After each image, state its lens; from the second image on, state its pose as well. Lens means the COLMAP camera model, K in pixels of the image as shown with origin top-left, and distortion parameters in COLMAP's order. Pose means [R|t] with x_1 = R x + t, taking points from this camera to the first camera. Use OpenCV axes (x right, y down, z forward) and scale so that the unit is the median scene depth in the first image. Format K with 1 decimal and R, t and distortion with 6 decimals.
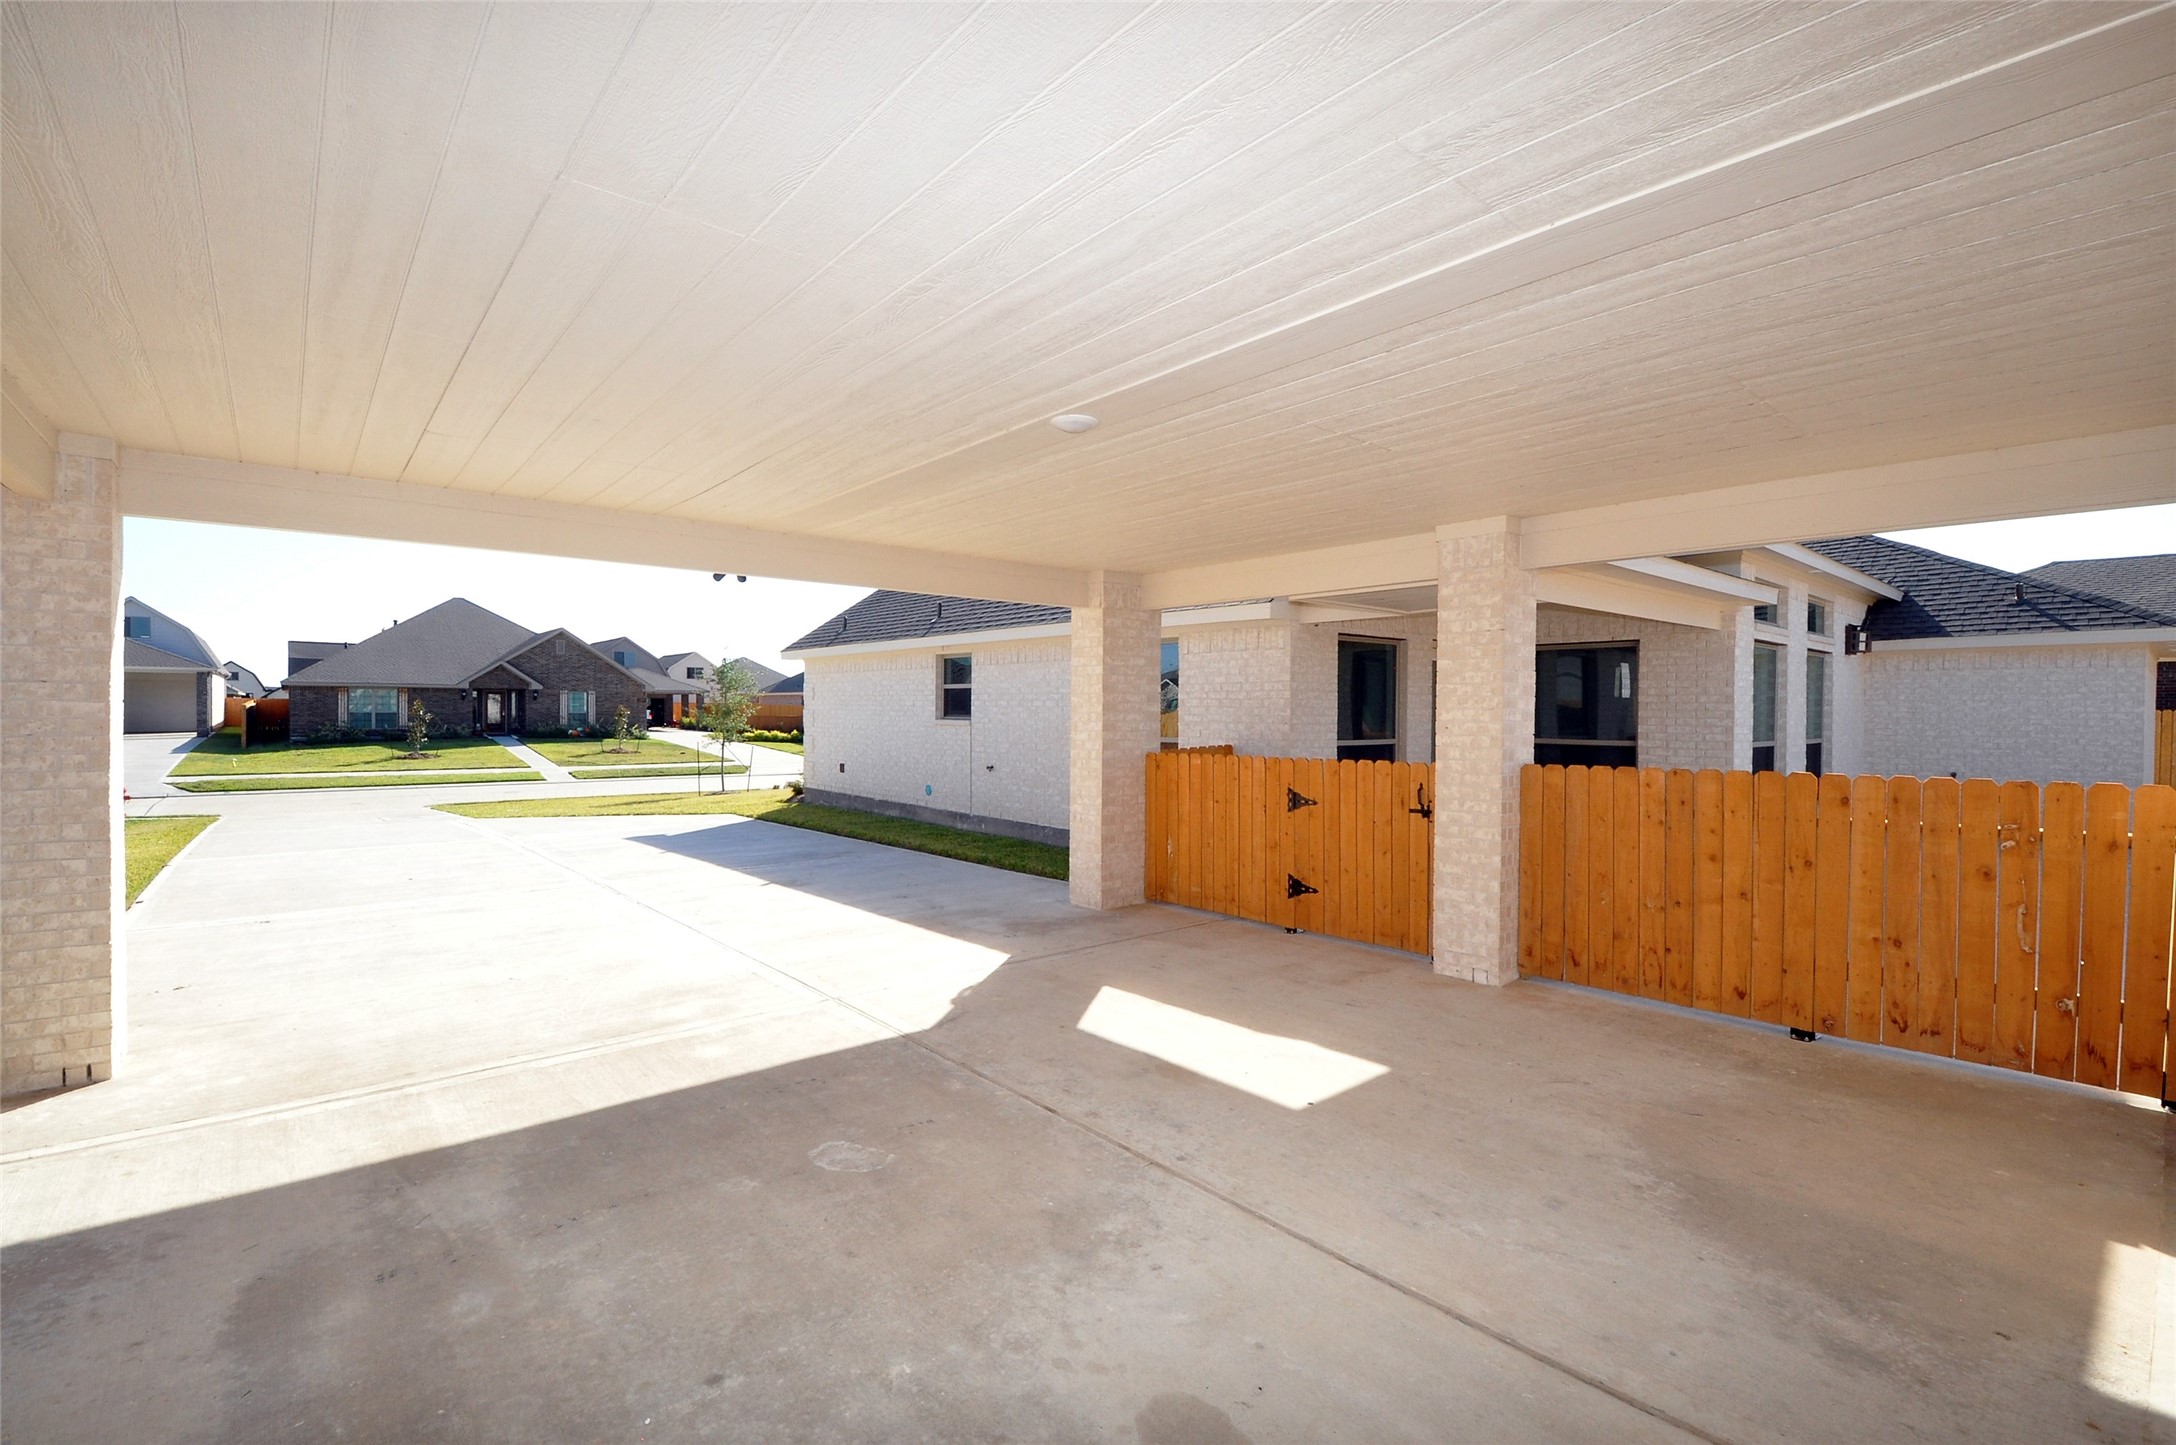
lens RADIAL K [[963.0, 0, 1088.0], [0, 963.0, 722.5], [0, 0, 1]] dist [0.019905, -0.028766]
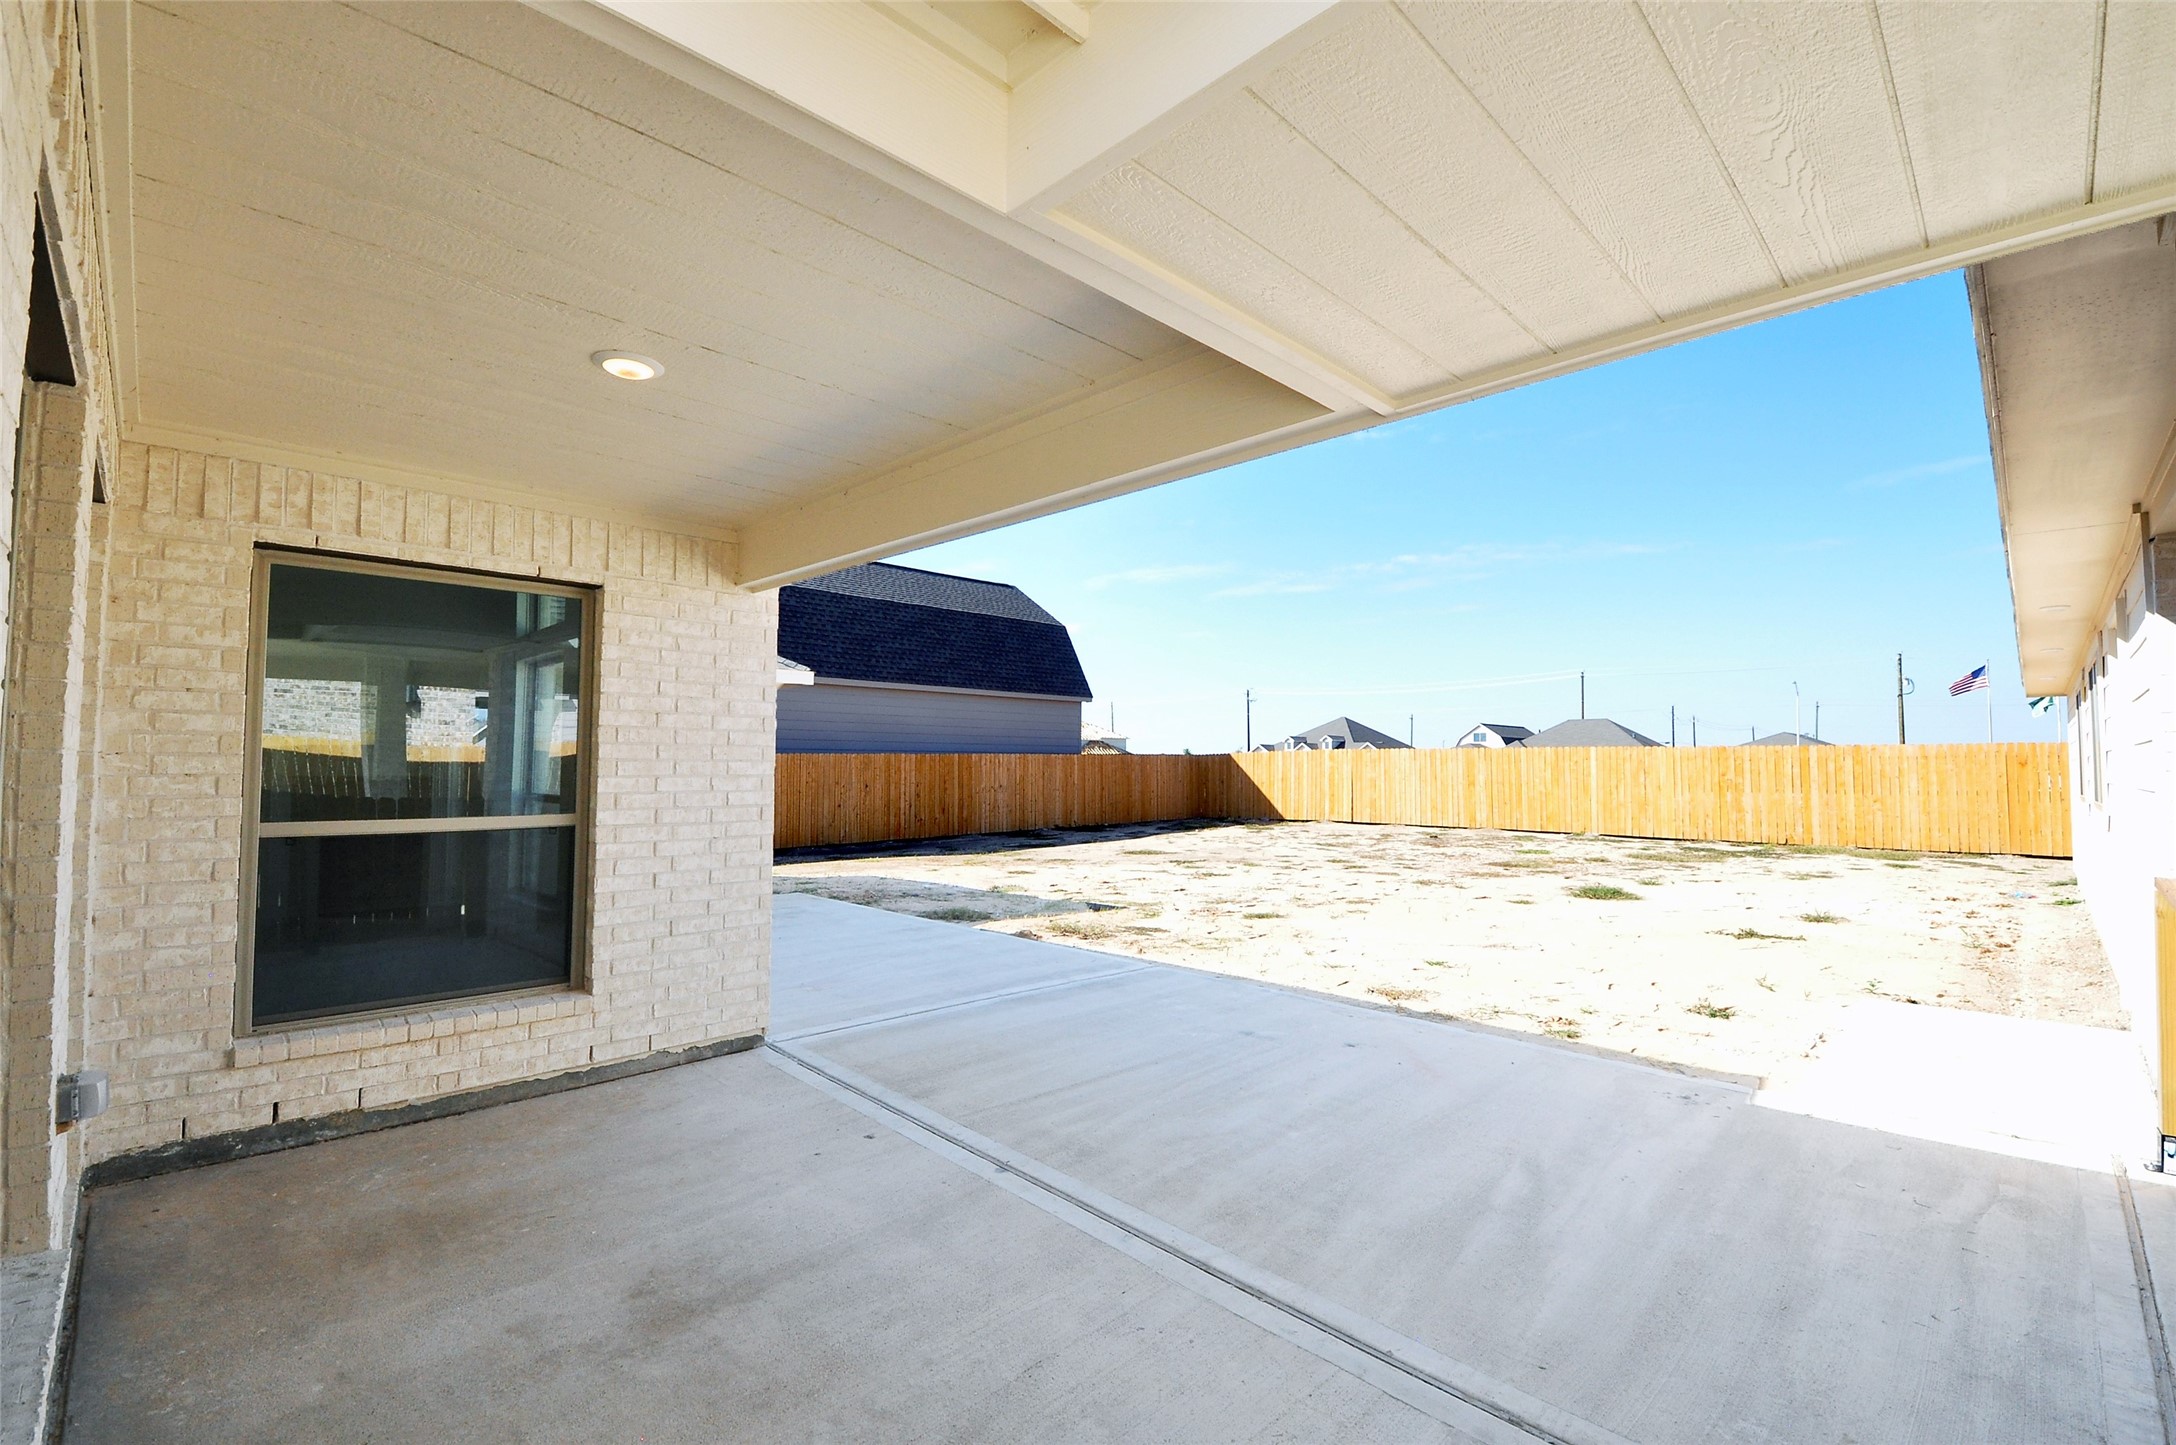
lens RADIAL K [[963.0, 0, 1088.0], [0, 963.0, 722.5], [0, 0, 1]] dist [0.019905, -0.028766]
pose [[-0.089691, 0.038164, 0.995238, 0.210791], [0.009445, 0.999253, -0.037467, -0.006956], [-0.995925, 0.006040, -0.089985, 1.564613]]
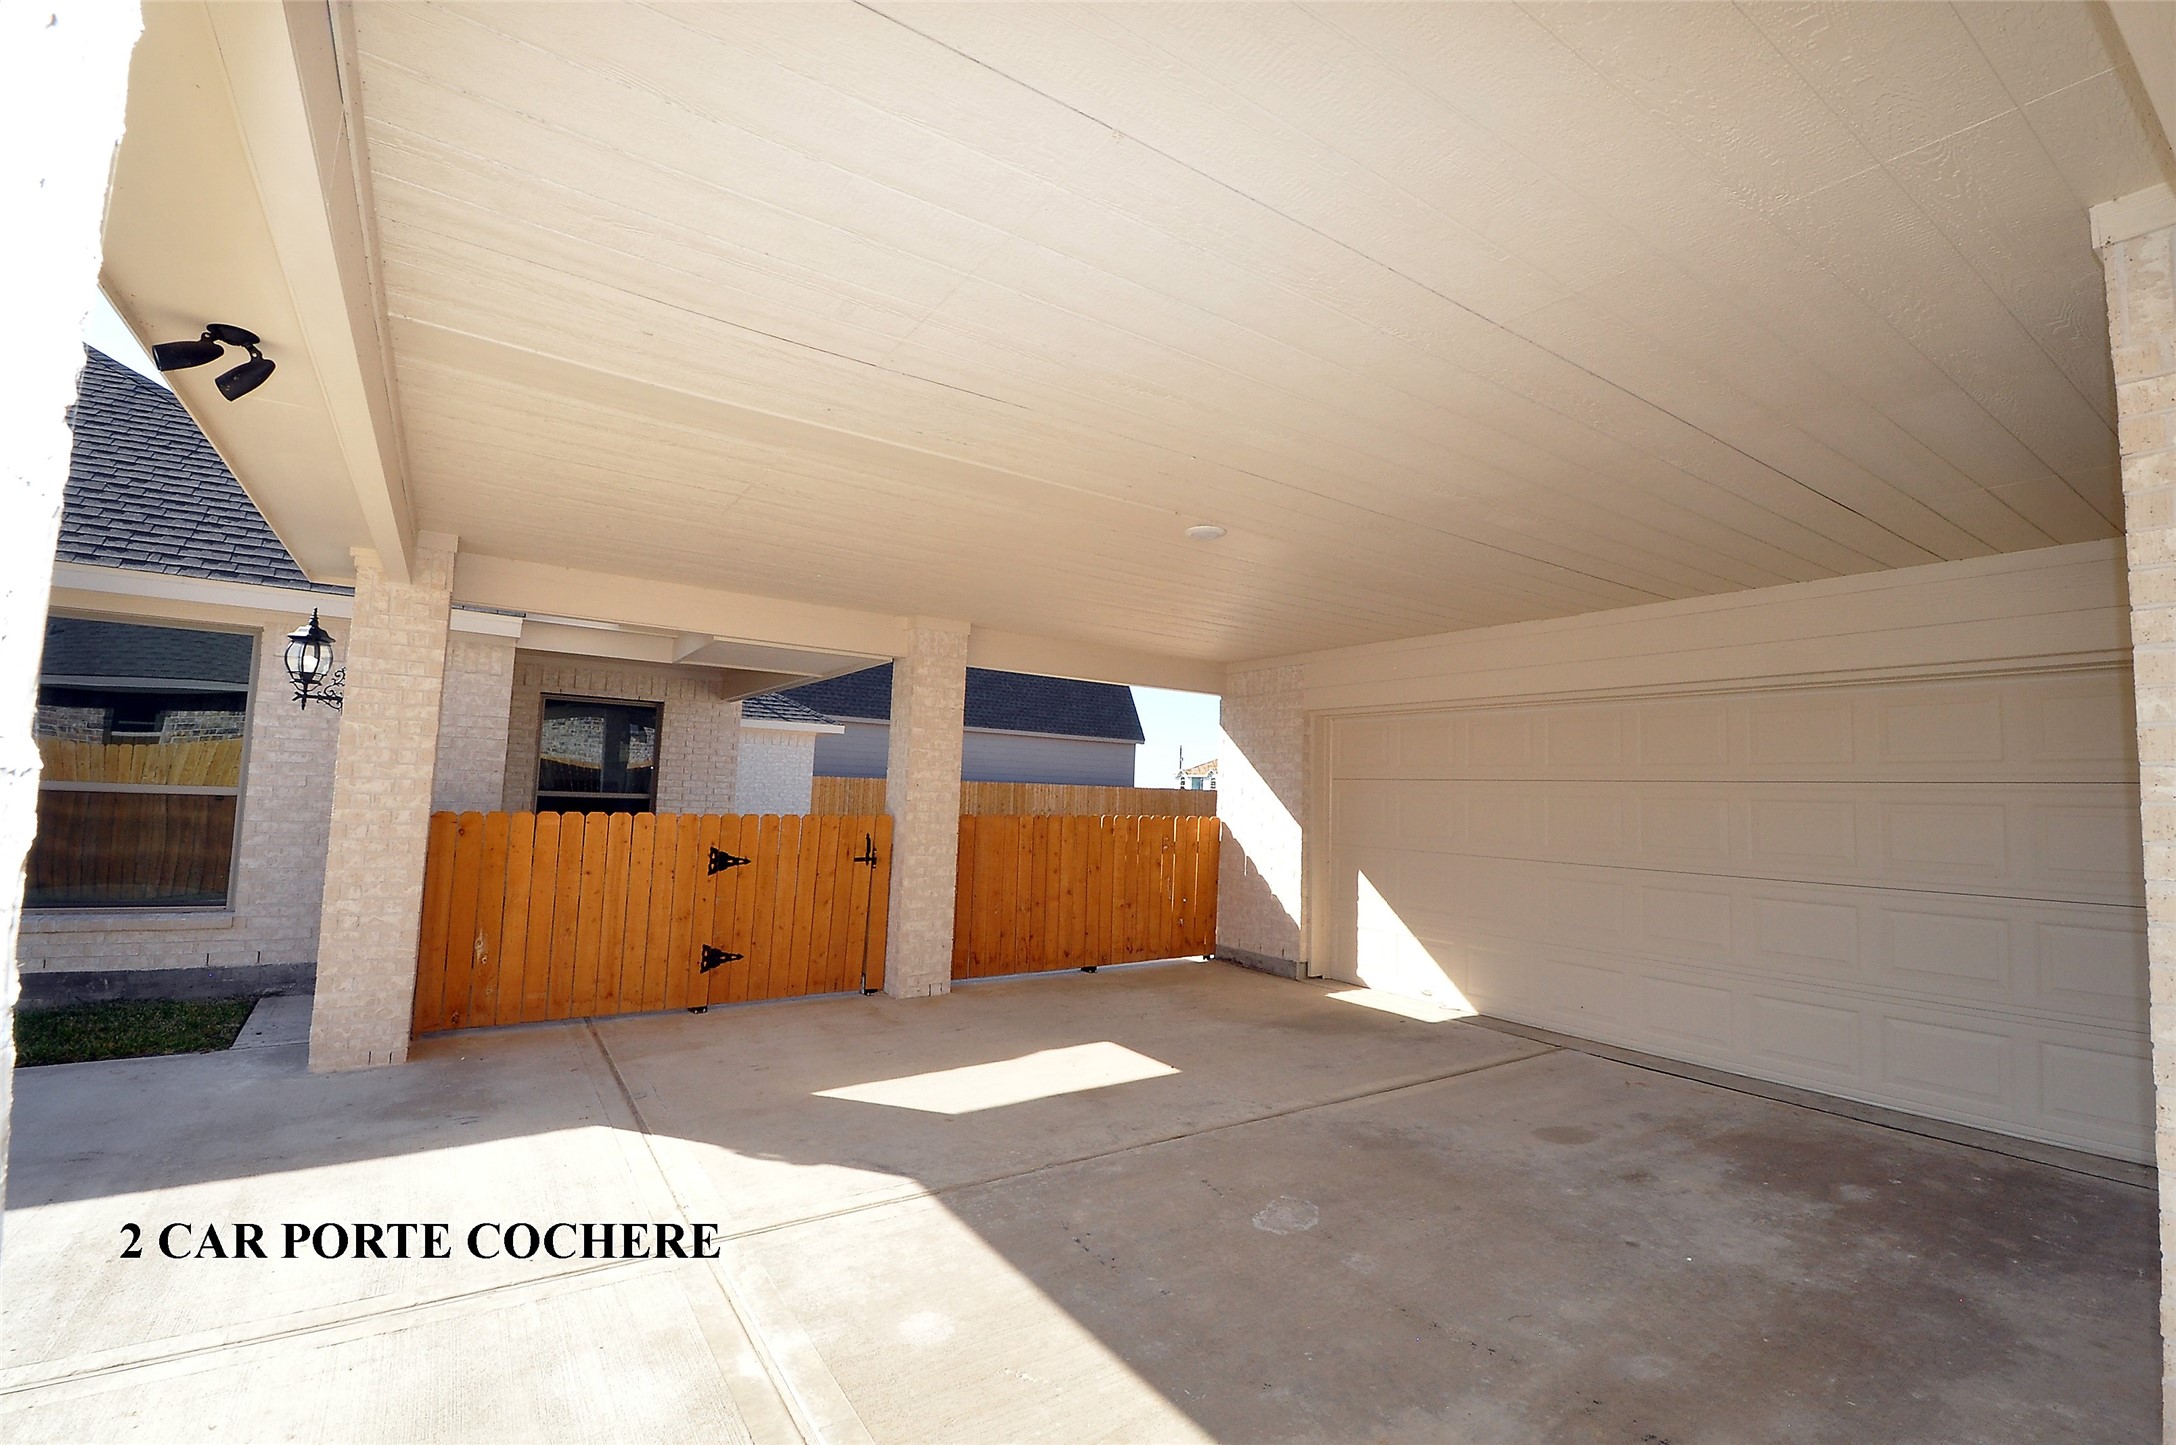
lens RADIAL K [[963.0, 0, 1088.0], [0, 963.0, 722.5], [0, 0, 1]] dist [0.019905, -0.028766]
pose [[0.099909, 0.075206, 0.992150, -0.908126], [-0.024735, 0.997019, -0.073084, 0.011957], [-0.994689, -0.017239, 0.101471, 0.775910]]
